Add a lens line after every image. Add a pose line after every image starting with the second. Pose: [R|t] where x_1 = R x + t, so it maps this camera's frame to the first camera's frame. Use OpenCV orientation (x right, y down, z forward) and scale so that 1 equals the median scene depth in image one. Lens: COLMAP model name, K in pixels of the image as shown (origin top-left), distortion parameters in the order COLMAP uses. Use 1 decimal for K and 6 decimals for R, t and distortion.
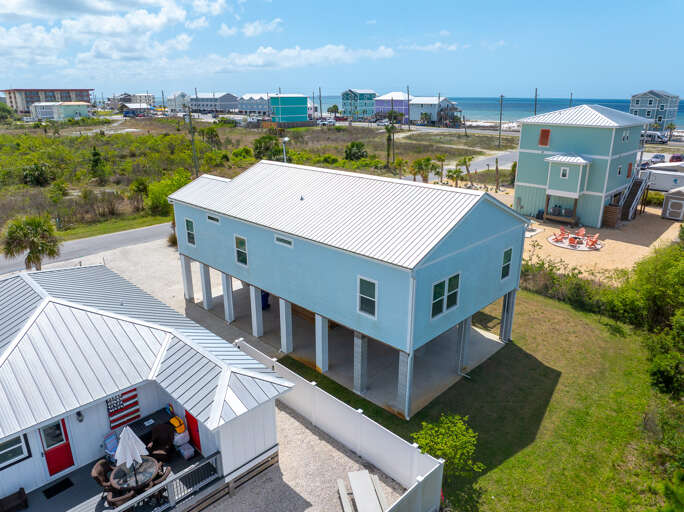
lens RADIAL K [[477.7, 0, 342.0], [0, 477.7, 256.0], [0, 0, 1]] dist [-0.029521, -0.000809]
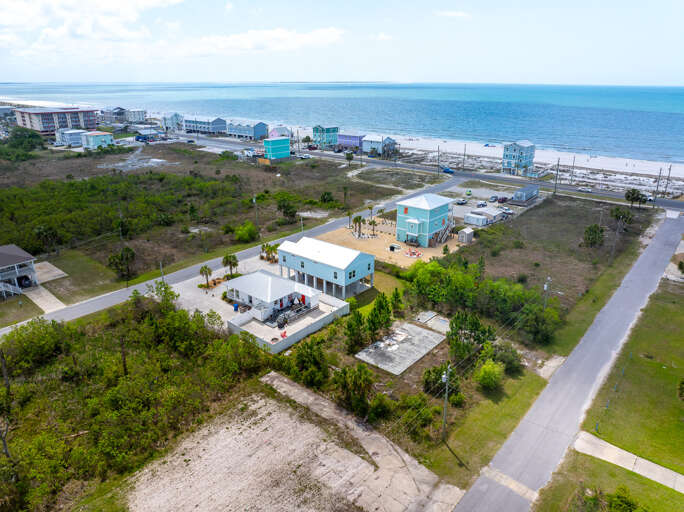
lens RADIAL K [[477.7, 0, 342.0], [0, 477.7, 256.0], [0, 0, 1]] dist [-0.029521, -0.000809]
pose [[0.997360, -0.022781, 0.068944, -0.149748], [0.020703, 0.999314, 0.030700, -0.183822], [-0.069596, -0.029191, 0.997148, -2.736541]]
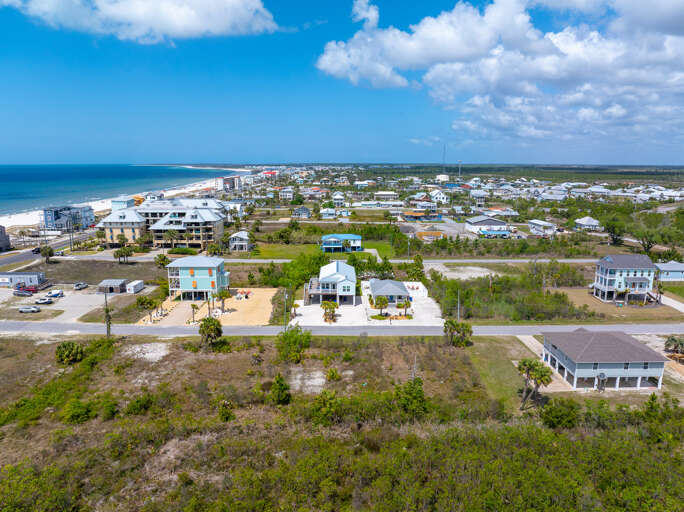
lens RADIAL K [[477.7, 0, 342.0], [0, 477.7, 256.0], [0, 0, 1]] dist [-0.029521, -0.000809]
pose [[-0.700604, -0.137219, 0.700232, -3.631647], [0.225417, 0.888518, 0.399653, -2.324352], [-0.677009, 0.437843, -0.591568, 3.935165]]
